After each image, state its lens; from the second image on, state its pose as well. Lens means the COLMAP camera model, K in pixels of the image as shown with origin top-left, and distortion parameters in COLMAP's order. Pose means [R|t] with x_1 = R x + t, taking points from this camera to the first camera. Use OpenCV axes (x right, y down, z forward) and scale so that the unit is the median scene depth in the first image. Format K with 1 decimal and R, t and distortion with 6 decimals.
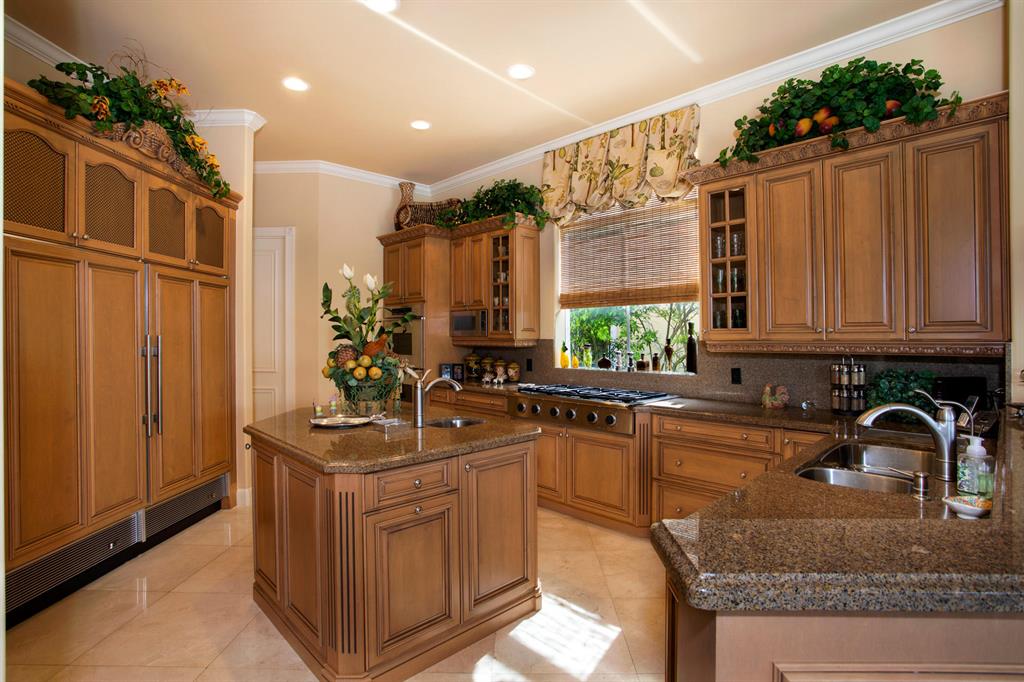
lens RADIAL K [[502.1, 0, 512.2], [0, 502.1, 316.5], [0, 0, 1]] dist [0.001049, 0.000828]
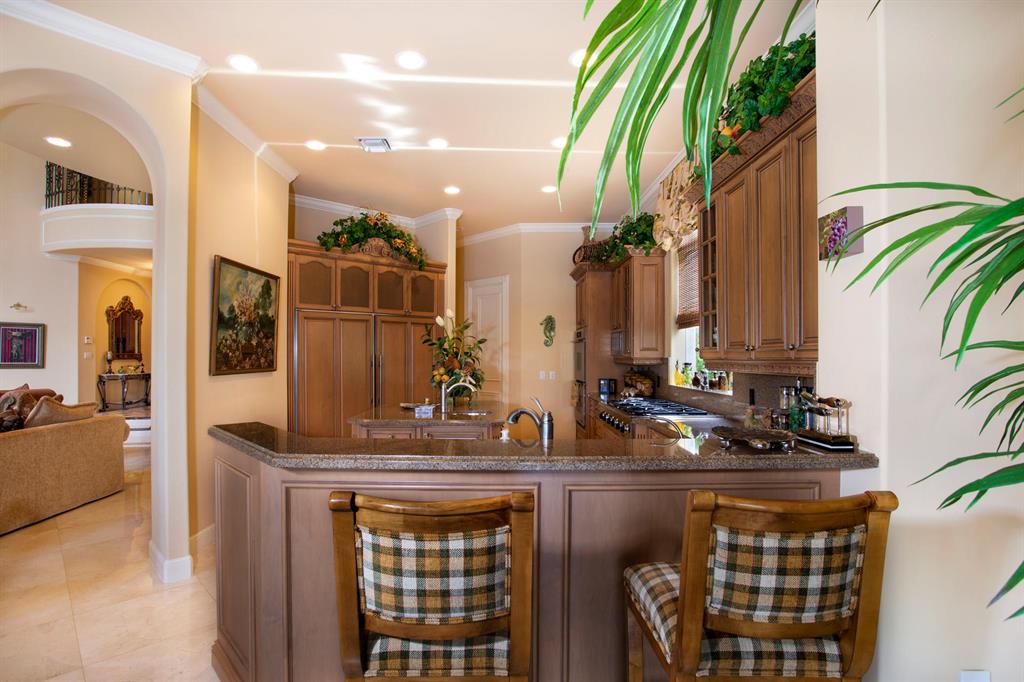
lens RADIAL K [[505.3, 0, 512.0], [0, 505.3, 341.0], [0, 0, 1]] dist [-0.075814, 0.035422]
pose [[0.737004, -0.018564, -0.675633, 0.733104], [0.027475, 0.999619, 0.002505, -0.003028], [0.675330, -0.020409, 0.737233, -0.010092]]
